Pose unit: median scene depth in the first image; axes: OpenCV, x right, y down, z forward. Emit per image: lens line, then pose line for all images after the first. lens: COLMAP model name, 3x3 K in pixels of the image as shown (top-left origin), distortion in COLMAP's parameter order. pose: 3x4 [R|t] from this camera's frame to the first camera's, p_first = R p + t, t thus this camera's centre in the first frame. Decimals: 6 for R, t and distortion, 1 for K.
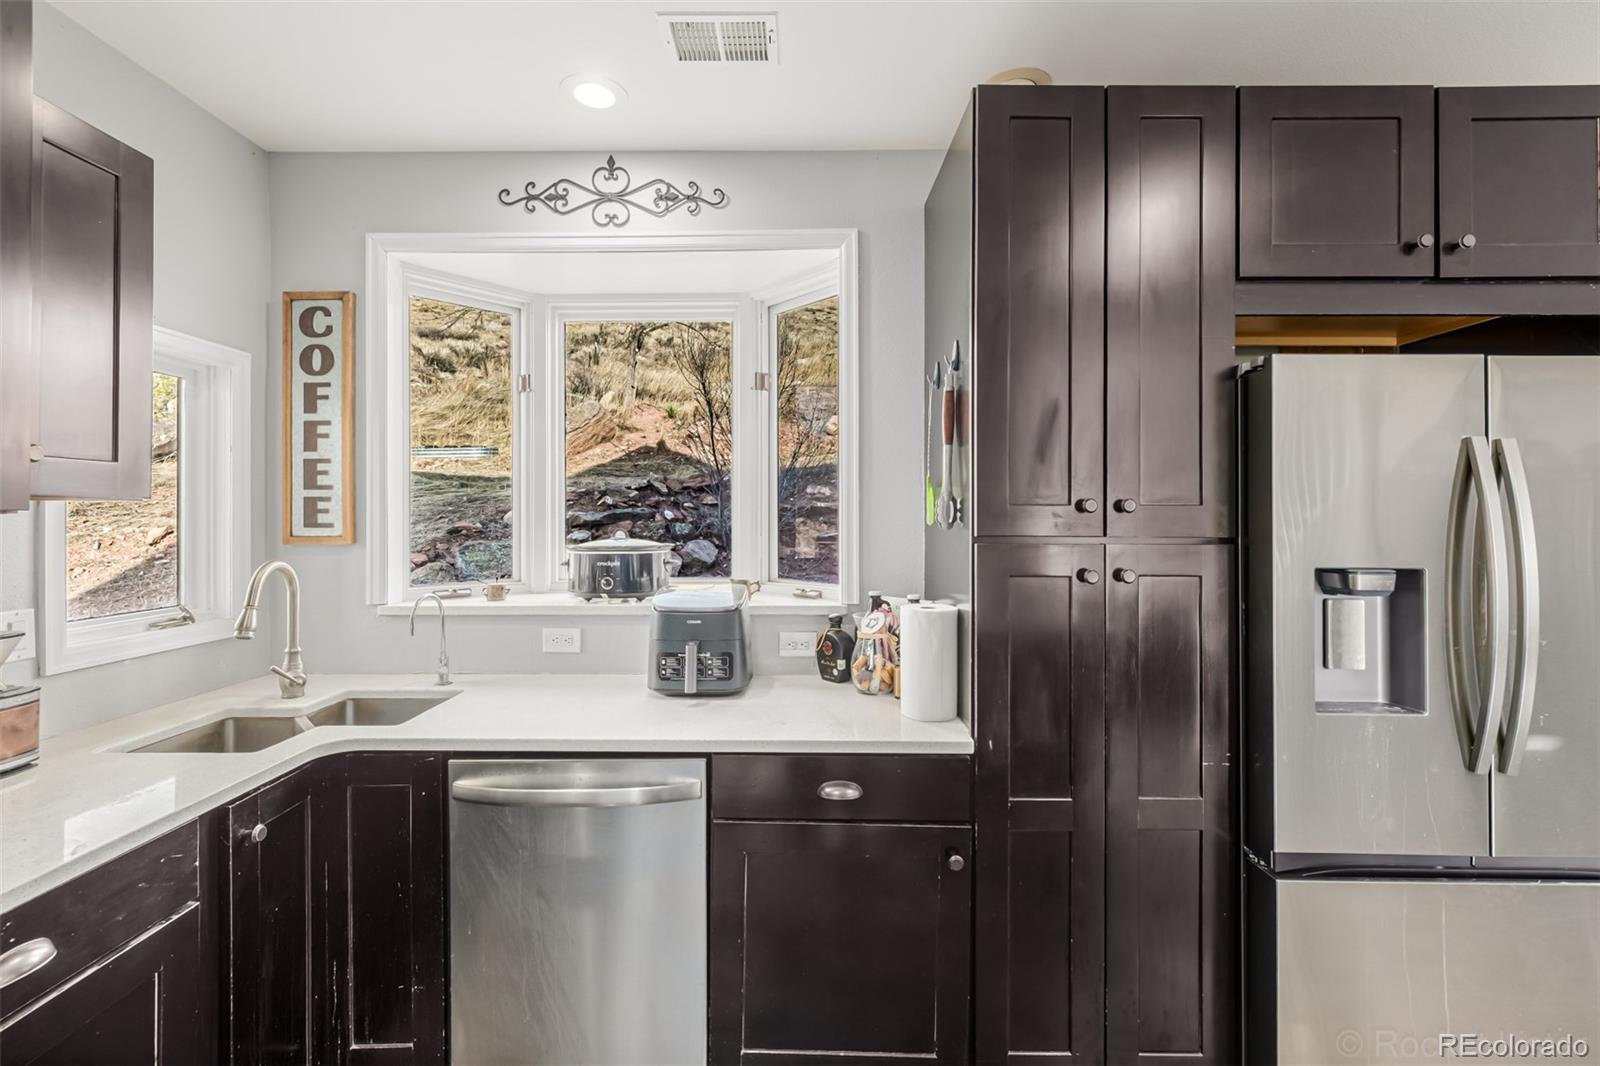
lens RADIAL K [[689.1, 0, 793.4], [0, 689.1, 518.9], [0, 0, 1]] dist [-0.000274, -0.000243]
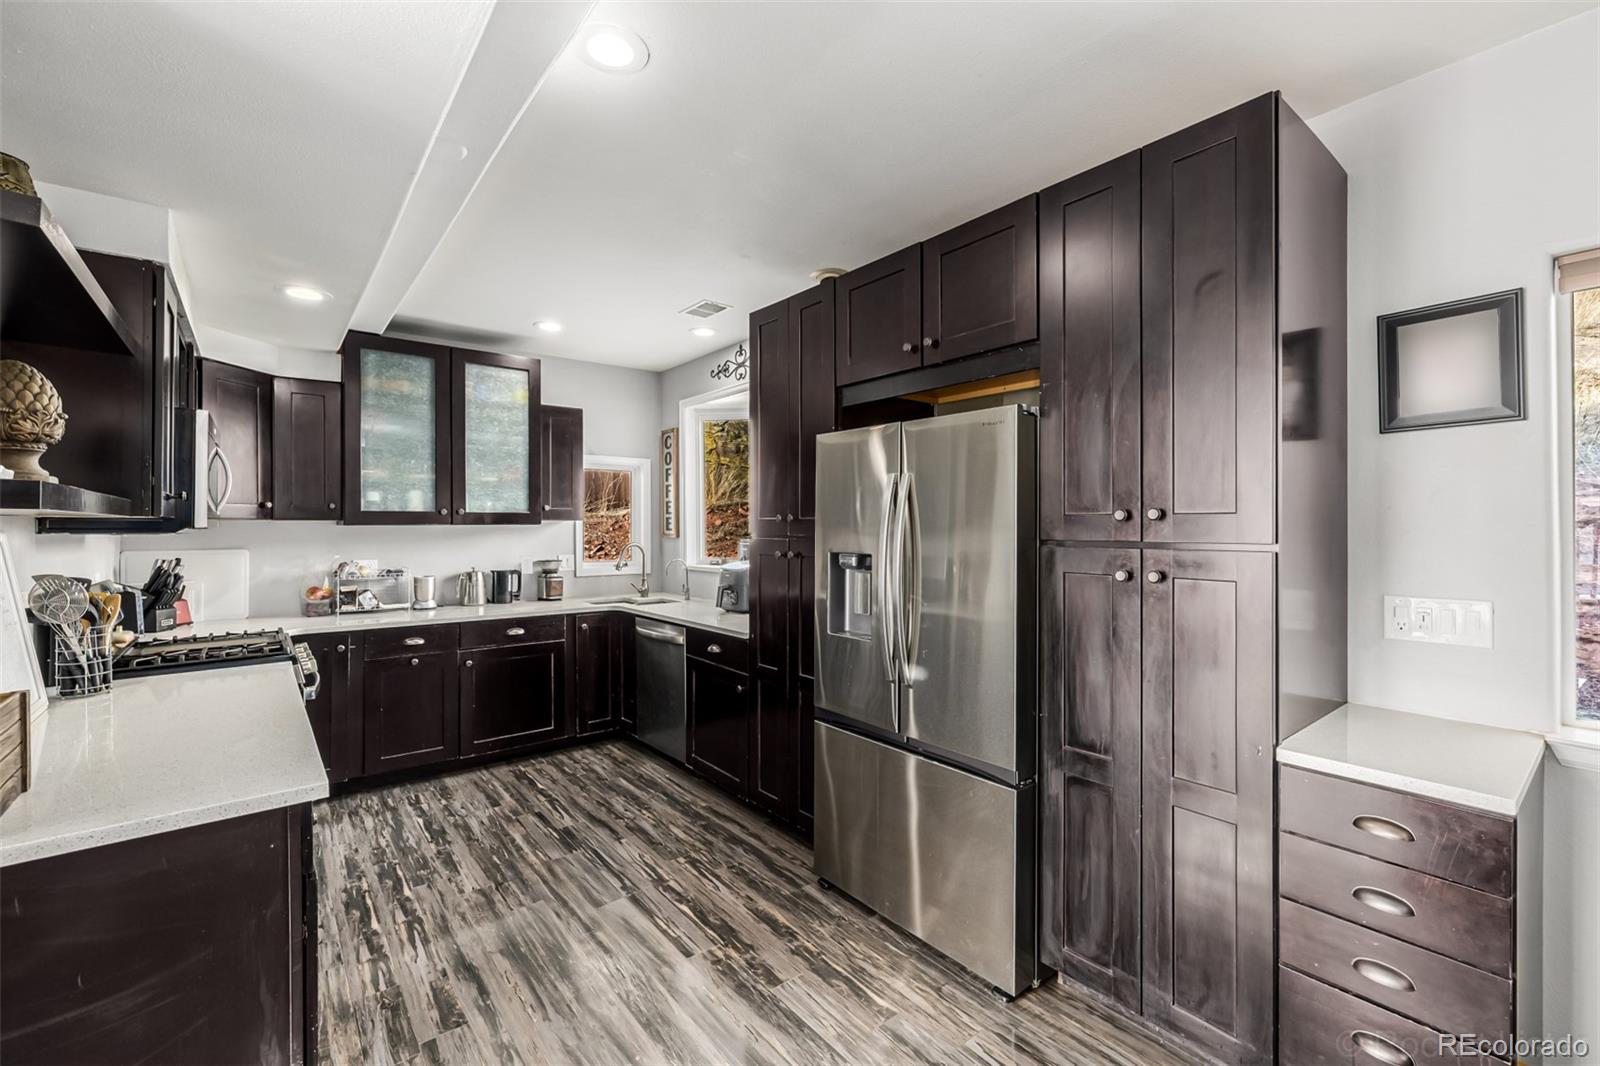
lens RADIAL K [[686.6, 0, 794.5], [0, 686.6, 528.2], [0, 0, 1]] dist [0.001484, 0.000502]
pose [[0.630304, -0.001858, -0.776346, 1.978641], [0.001600, 0.999998, -0.001094, 0.011566], [0.776347, -0.000553, 0.630306, -0.189891]]
